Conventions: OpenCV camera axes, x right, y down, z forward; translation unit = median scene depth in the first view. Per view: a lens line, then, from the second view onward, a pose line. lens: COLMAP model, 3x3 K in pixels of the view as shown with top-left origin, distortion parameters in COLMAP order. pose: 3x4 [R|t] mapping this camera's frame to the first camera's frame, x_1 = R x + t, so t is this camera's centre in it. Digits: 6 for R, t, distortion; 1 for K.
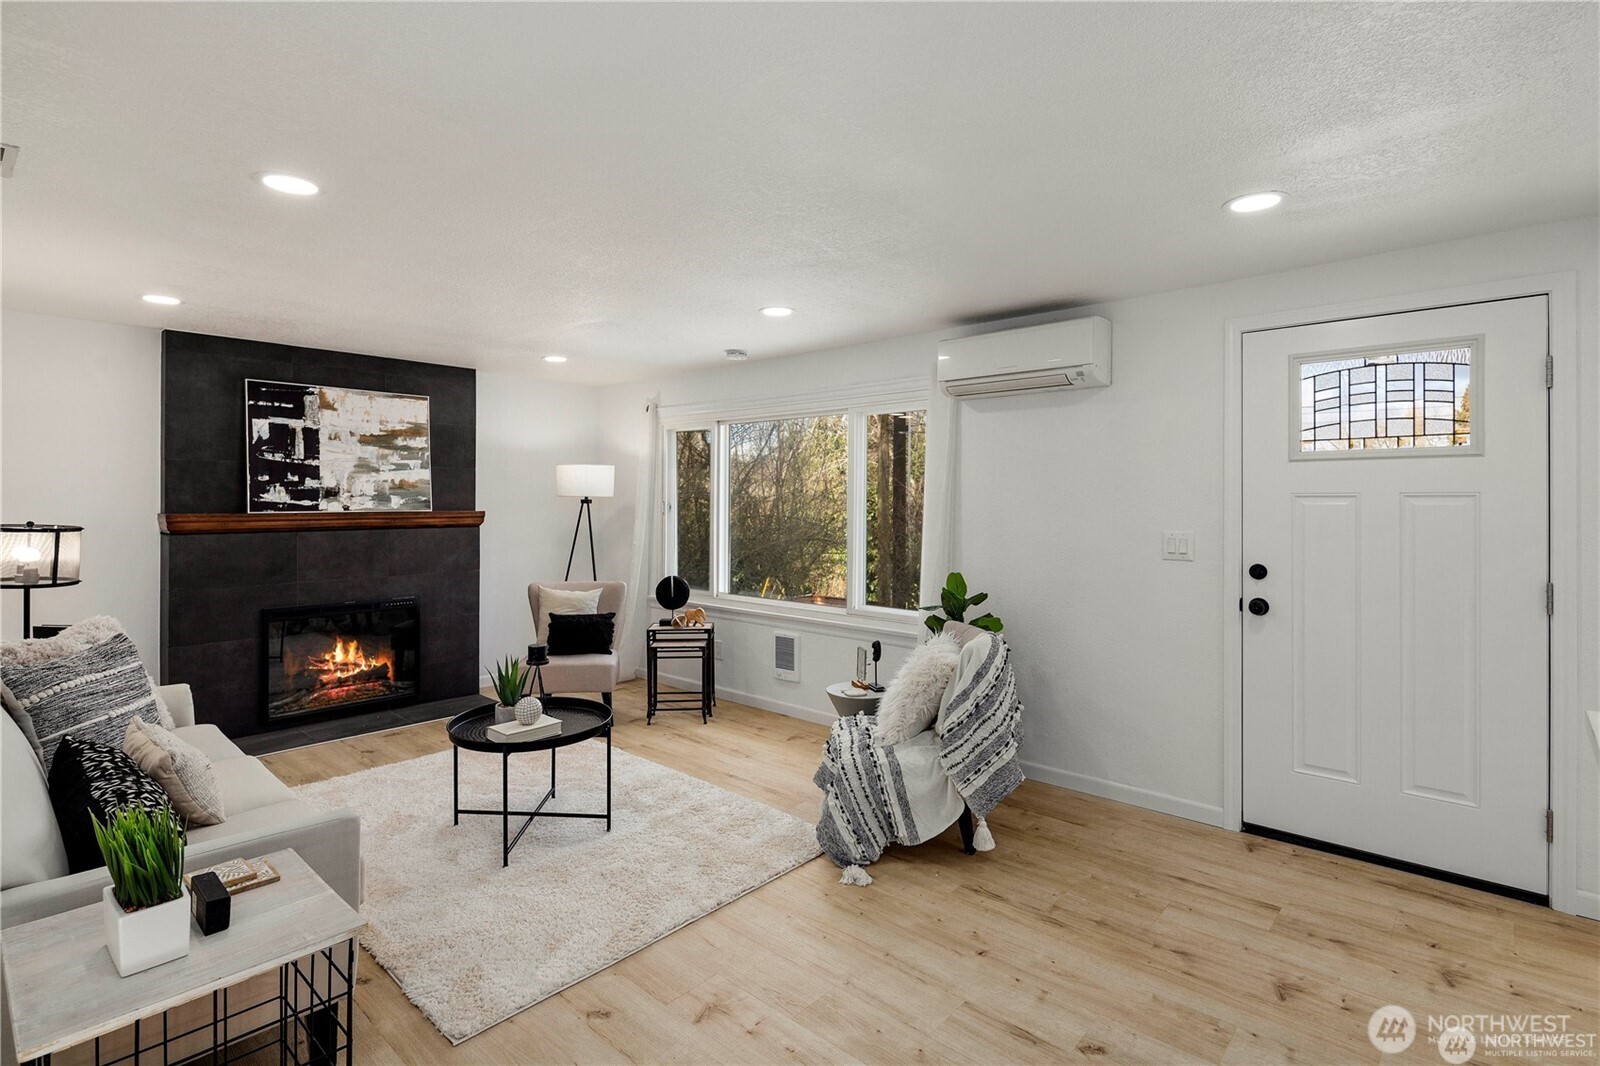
lens RADIAL K [[785.5, 0, 795.8], [0, 785.5, 504.9], [0, 0, 1]] dist [0.000781, -0.003795]
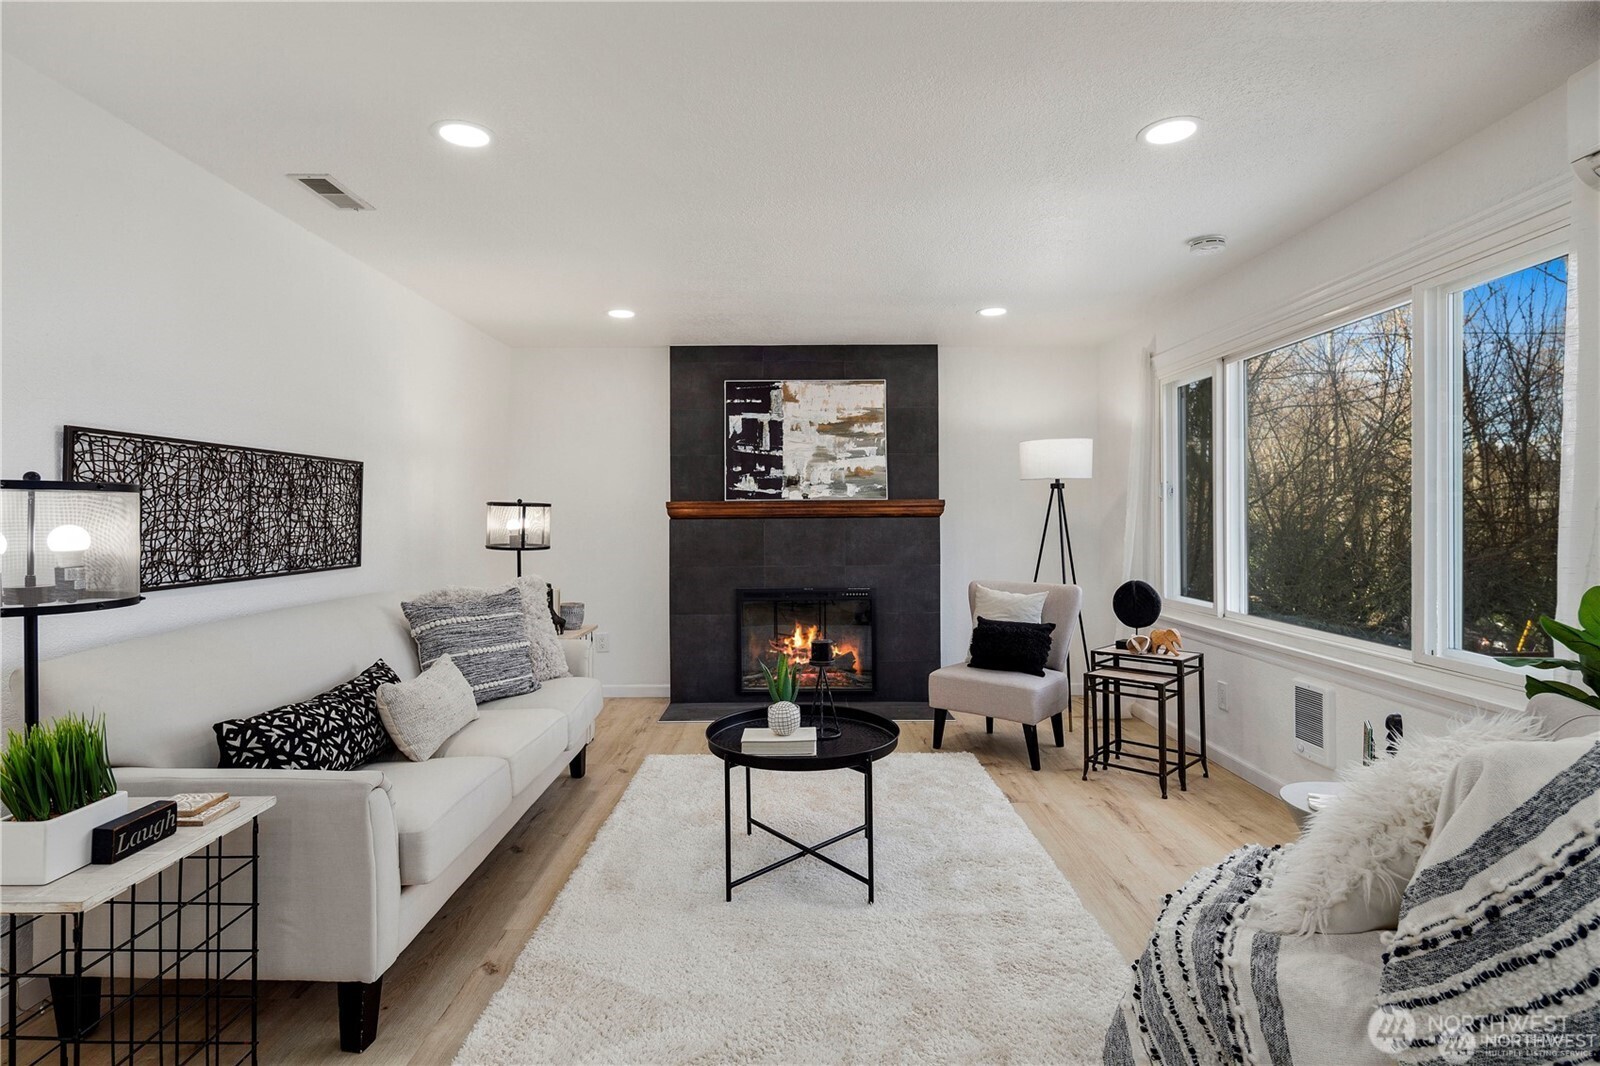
lens RADIAL K [[785.5, 0, 796.3], [0, 785.5, 517.5], [0, 0, 1]] dist [0.000781, -0.003795]
pose [[0.671766, -0.007812, -0.740723, 0.180675], [0.000994, 0.999953, -0.009644, 0.042420], [0.740763, 0.005743, 0.671742, 0.312515]]
